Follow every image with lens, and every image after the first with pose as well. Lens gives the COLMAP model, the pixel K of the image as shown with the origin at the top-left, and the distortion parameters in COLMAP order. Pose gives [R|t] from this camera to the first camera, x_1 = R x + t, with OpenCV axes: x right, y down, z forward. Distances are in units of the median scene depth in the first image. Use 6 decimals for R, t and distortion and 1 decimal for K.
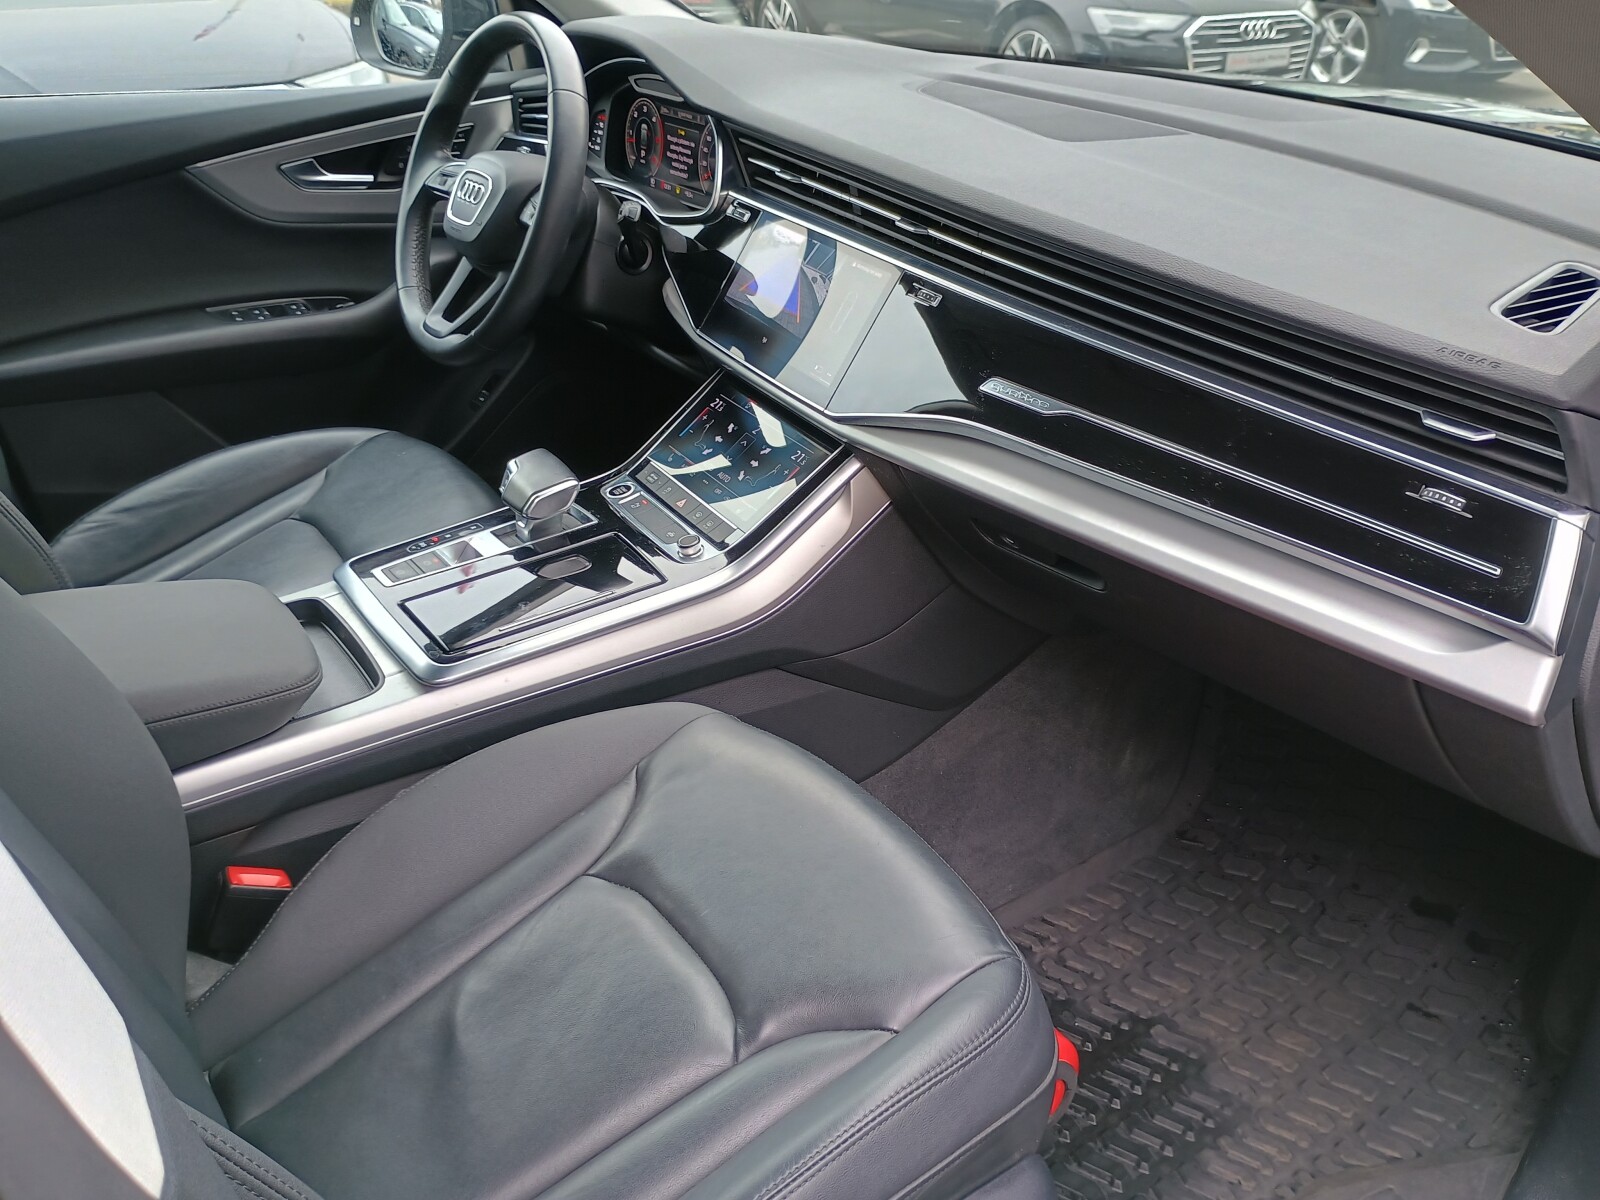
lens RADIAL K [[1375.7, 0, 802.3], [0, 1375.7, 594.7], [0, 0, 1]] dist [0.012082, -0.004025]
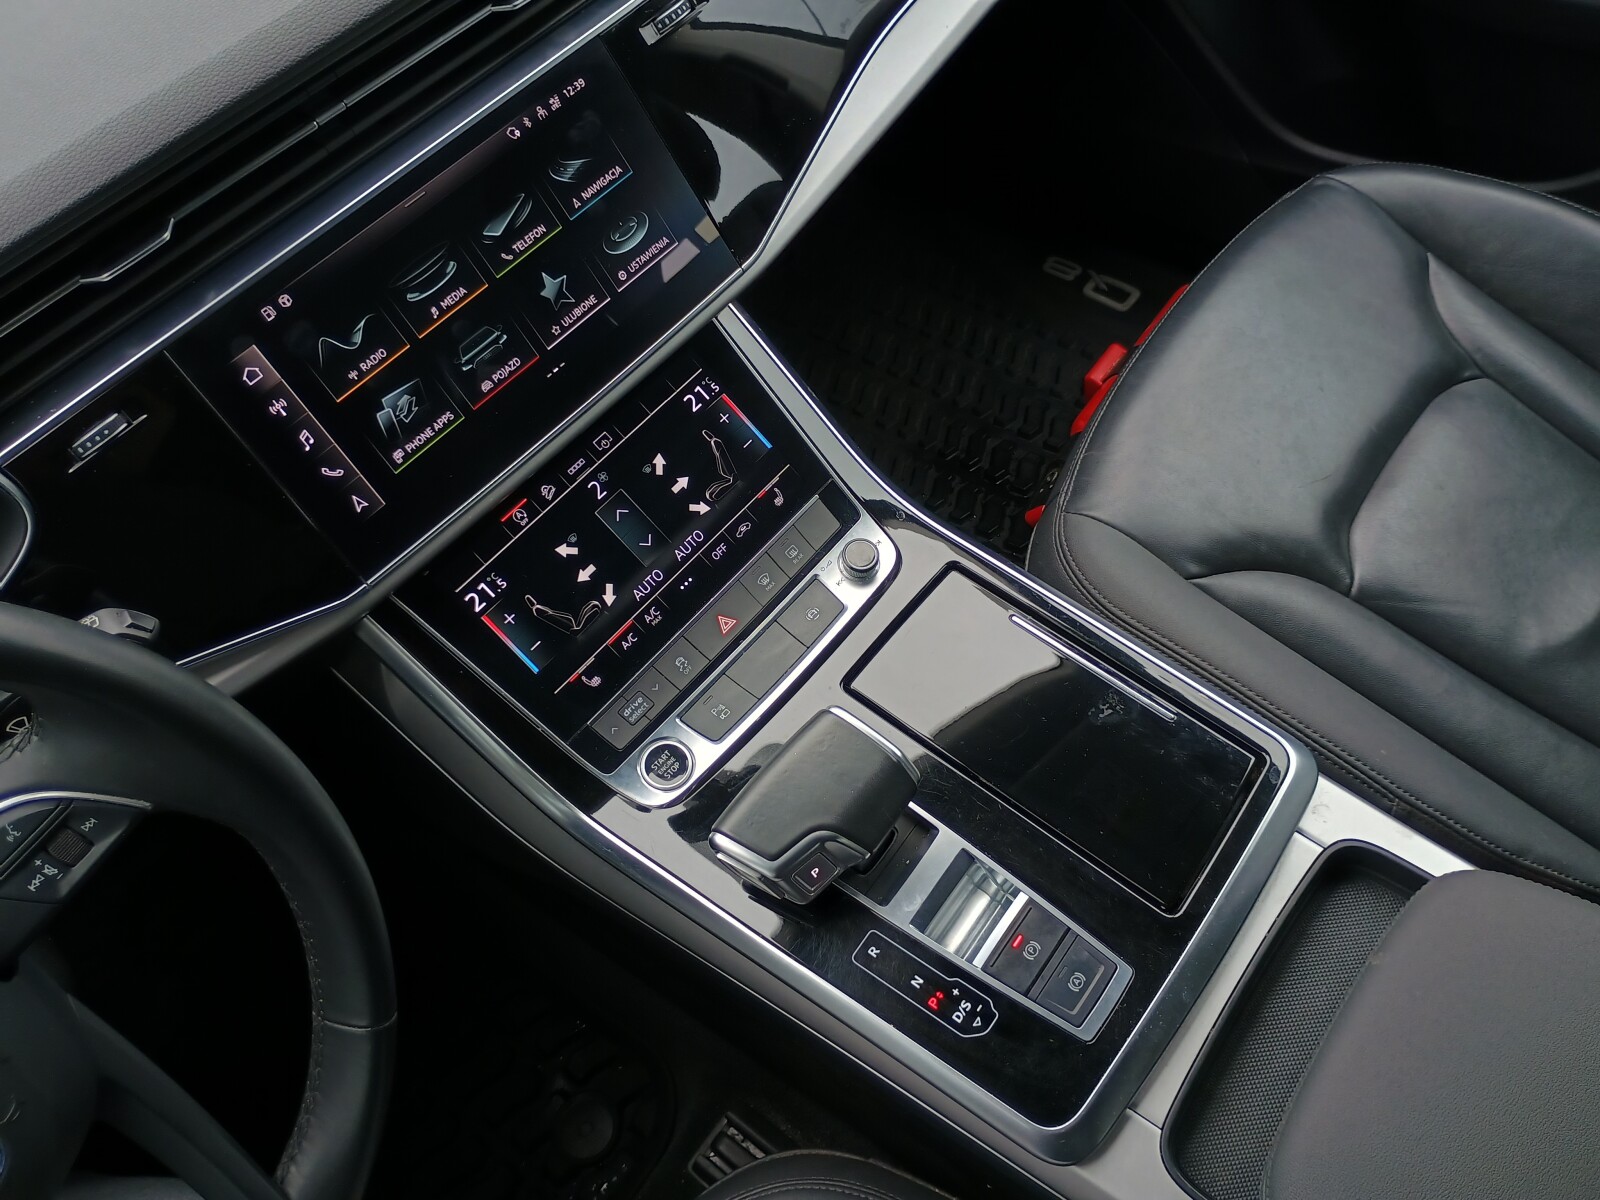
lens RADIAL K [[1378.0, 0, 797.1], [0, 1378.0, 598.3], [0, 0, 1]] dist [0.013345, -0.016546]
pose [[-0.316656, -0.777155, 0.543837, -0.329409], [0.541168, 0.322854, 0.776468, -0.410236], [-0.779016, 0.540181, 0.318338, 0.634084]]
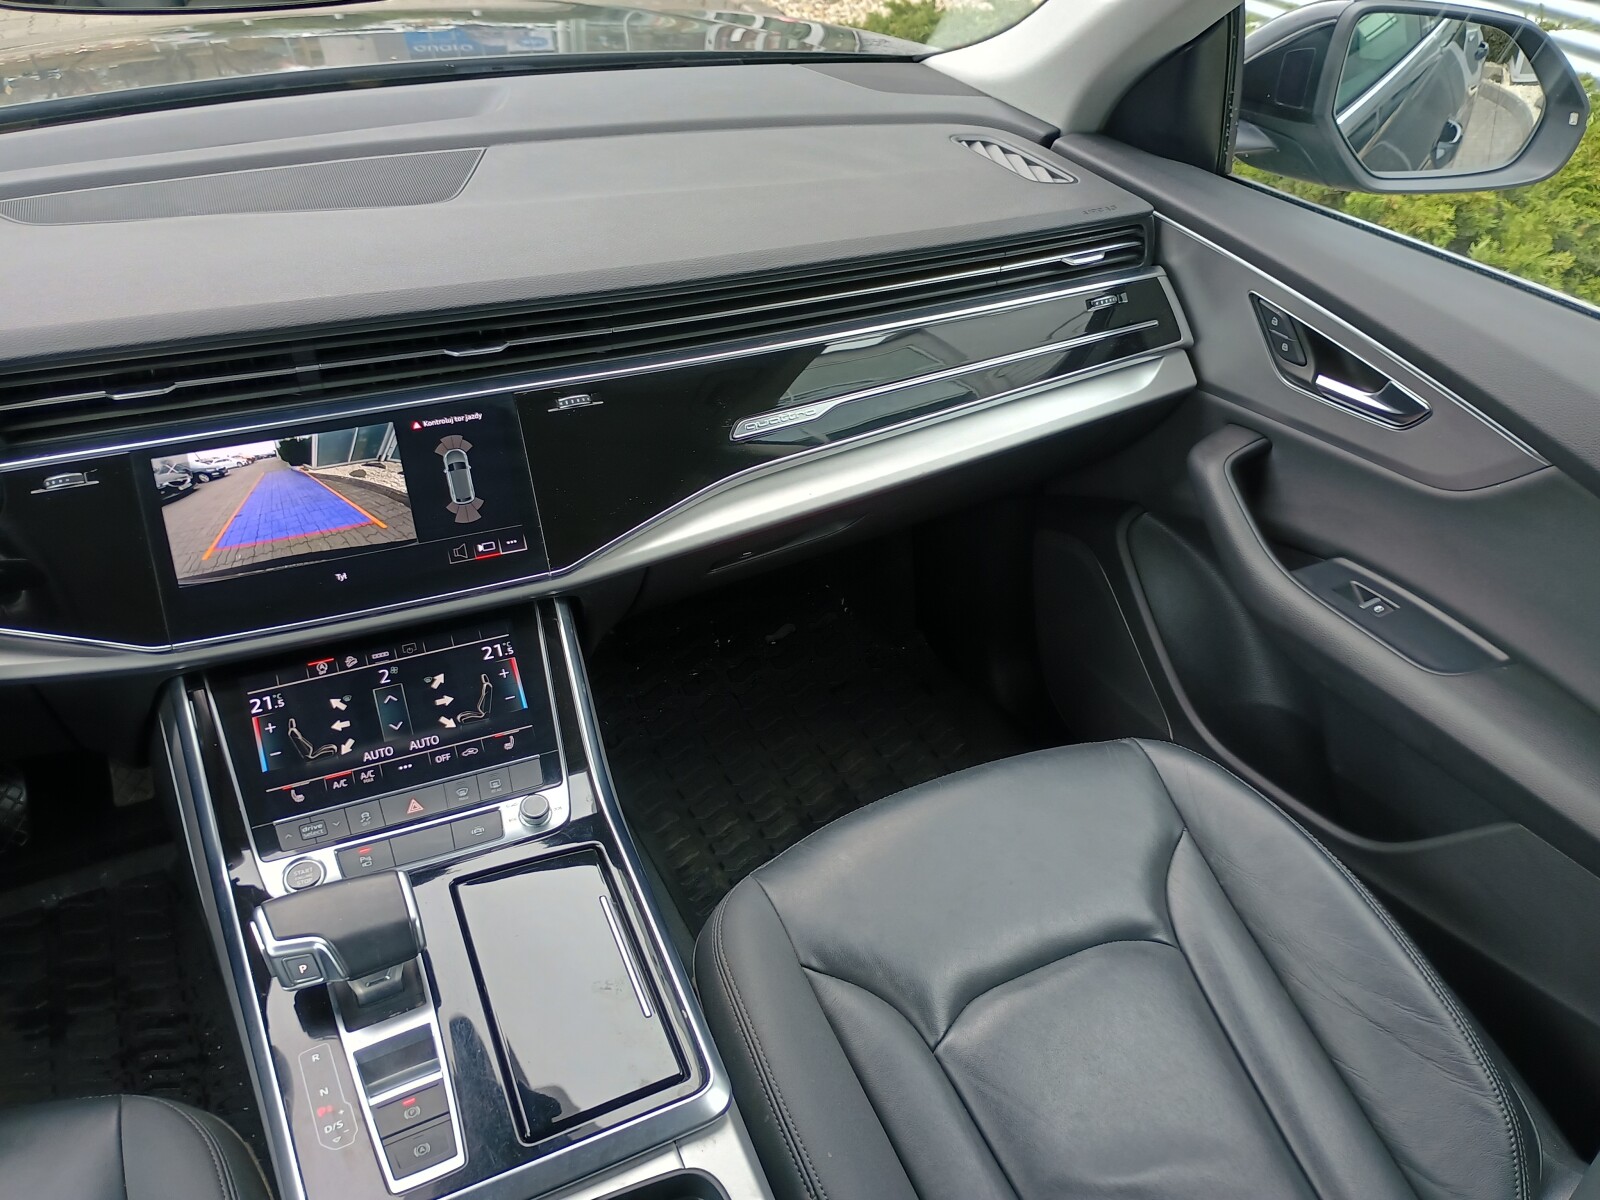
lens RADIAL K [[1401.6, 0, 817.1], [0, 1401.6, 577.3], [0, 0, 1]] dist [0.032712, -0.007282]
pose [[0.151144, -0.564694, 0.811343, -0.493688], [0.459519, 0.766835, 0.448113, -0.329896], [-0.875213, 0.305098, 0.375390, 0.385975]]
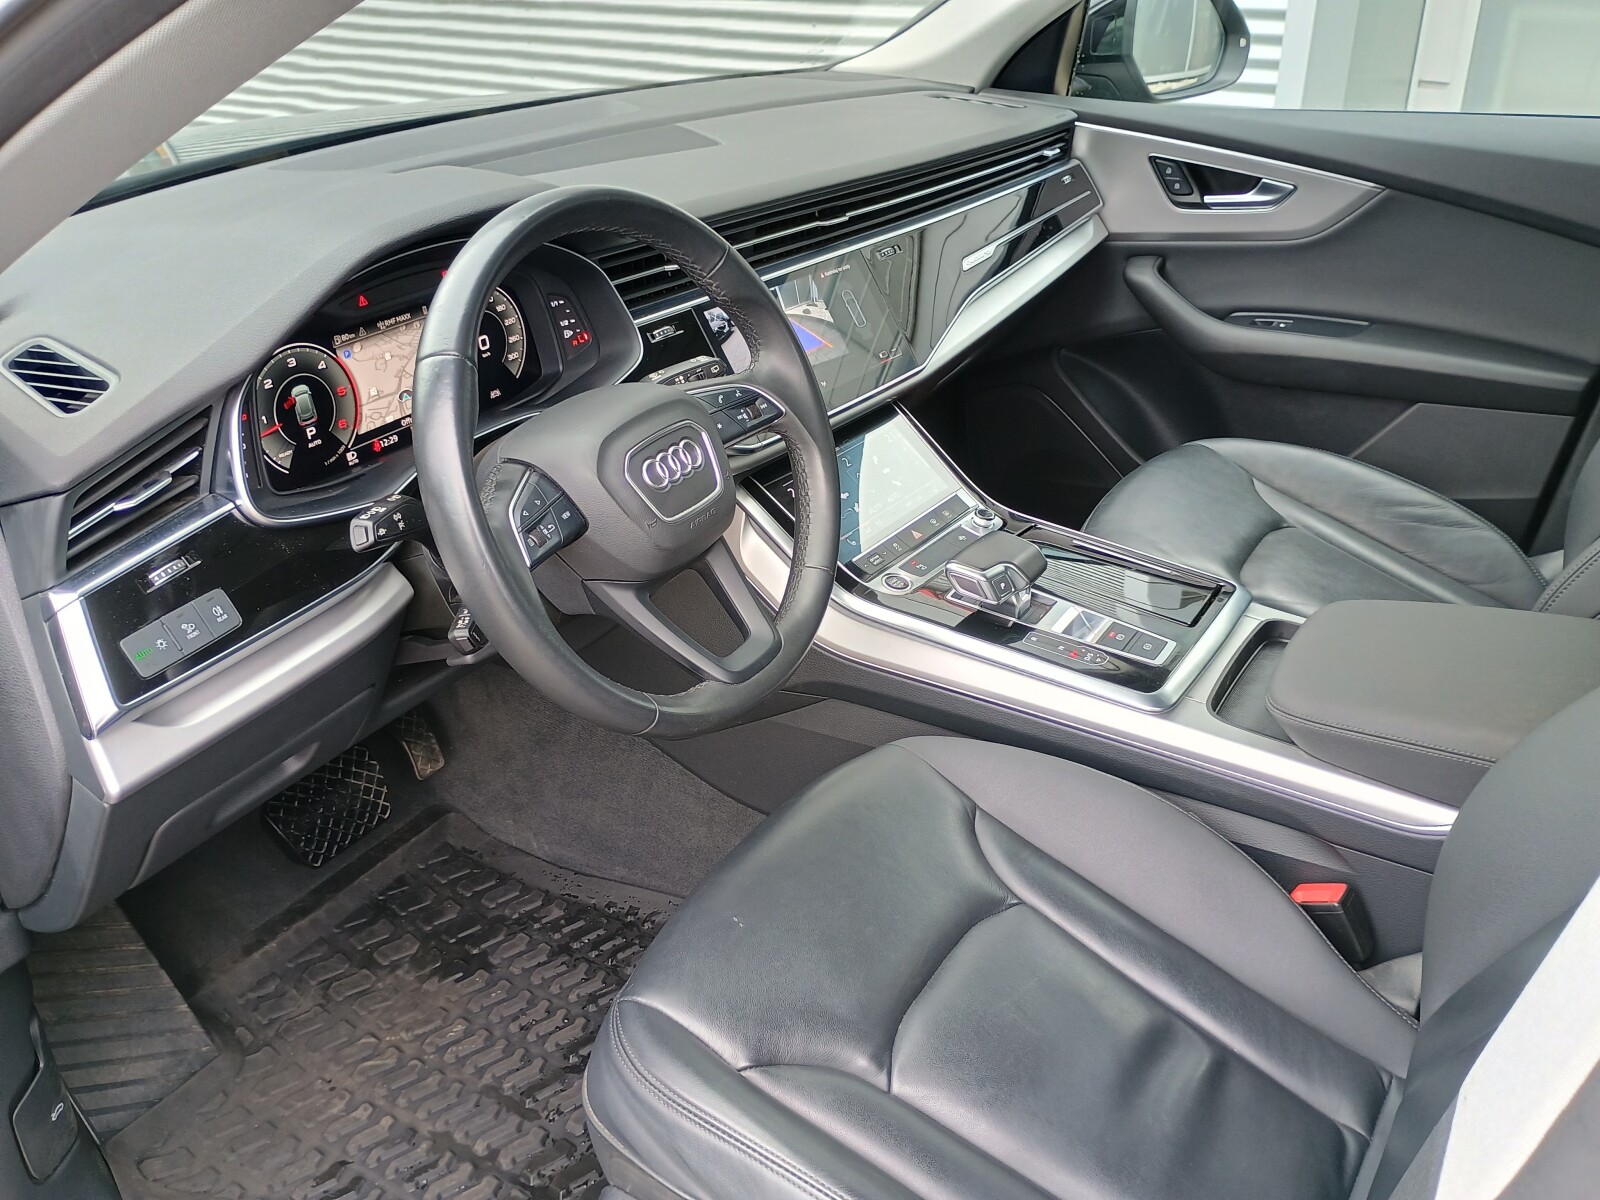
lens RADIAL K [[1403.5, 0, 796.9], [0, 1403.5, 575.6], [0, 0, 1]] dist [0.028077, -0.009452]
pose [[-0.402302, -0.411571, 0.817779, -0.746241], [0.436311, 0.699094, 0.566480, -0.549044], [-0.804851, 0.584702, -0.101674, 0.966970]]
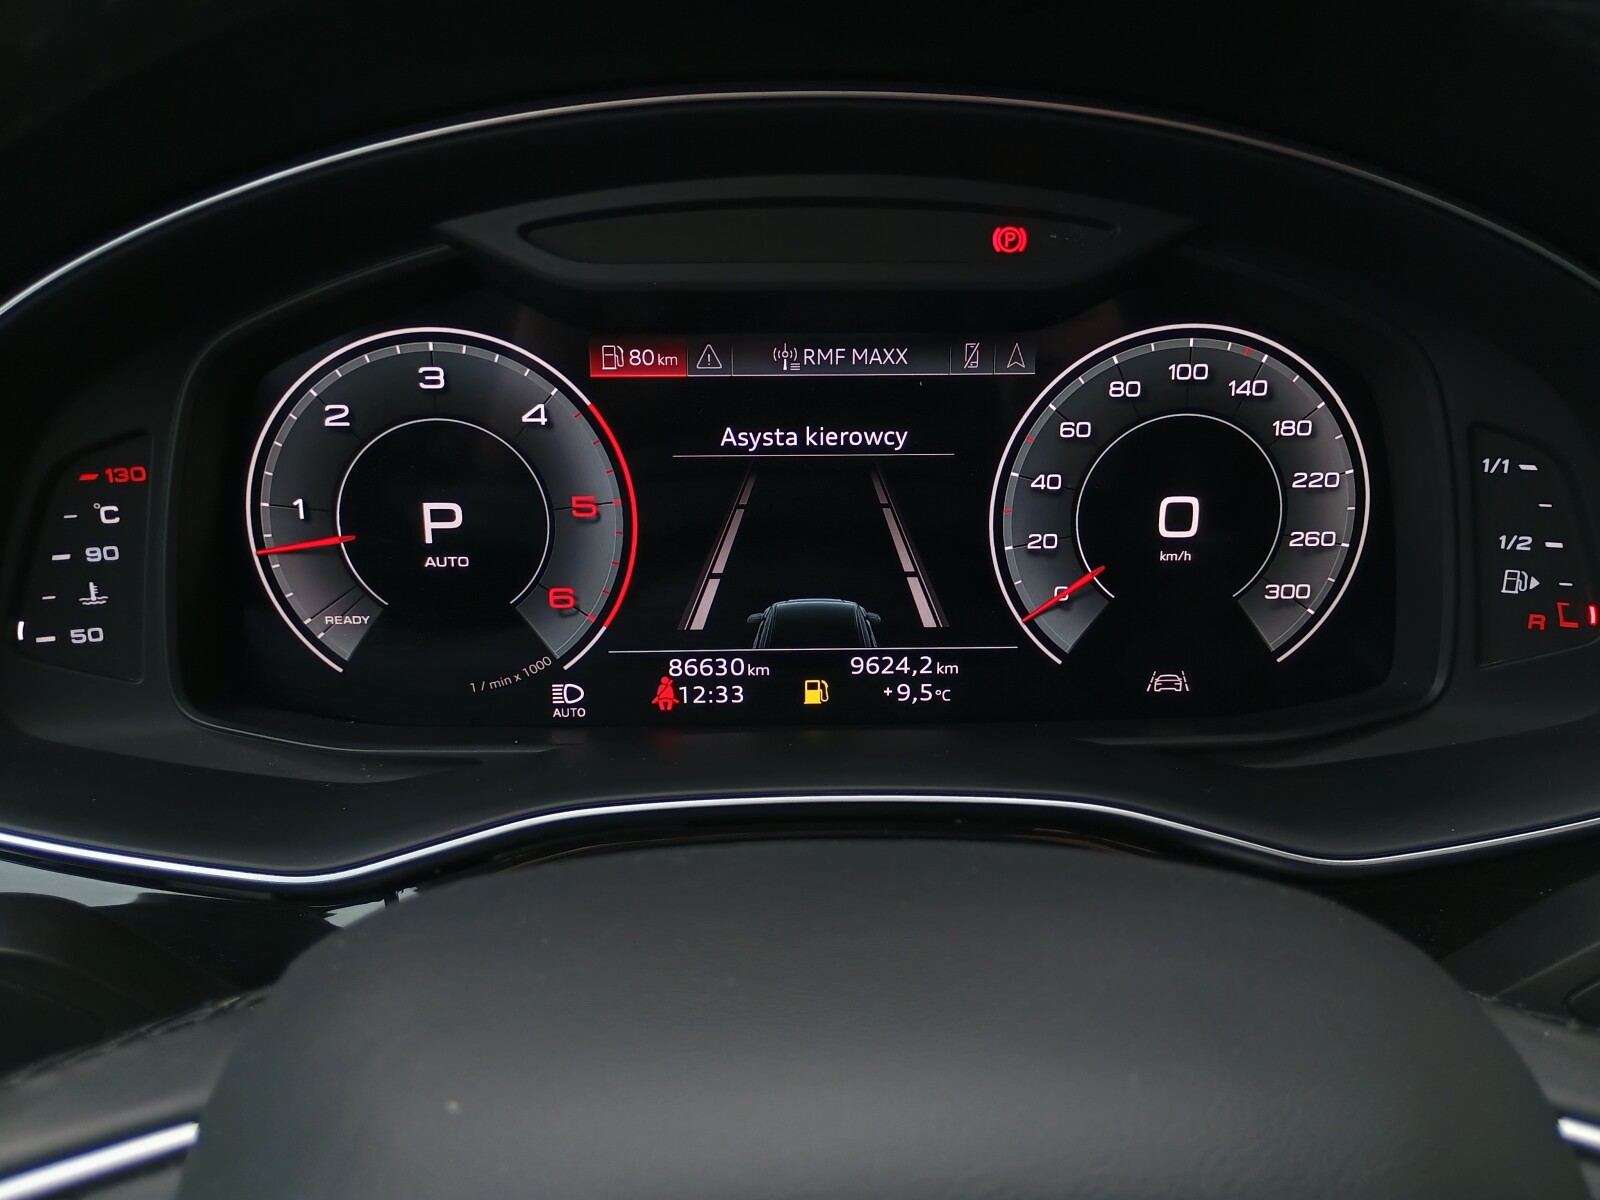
lens RADIAL K [[1403.5, 0, 796.9], [0, 1403.5, 575.6], [0, 0, 1]] dist [0.028077, -0.009452]
pose [[0.532207, -0.302058, 0.790896, -0.261467], [0.390093, 0.916602, 0.087568, -0.332688], [-0.751387, 0.261918, 0.605653, 0.868946]]
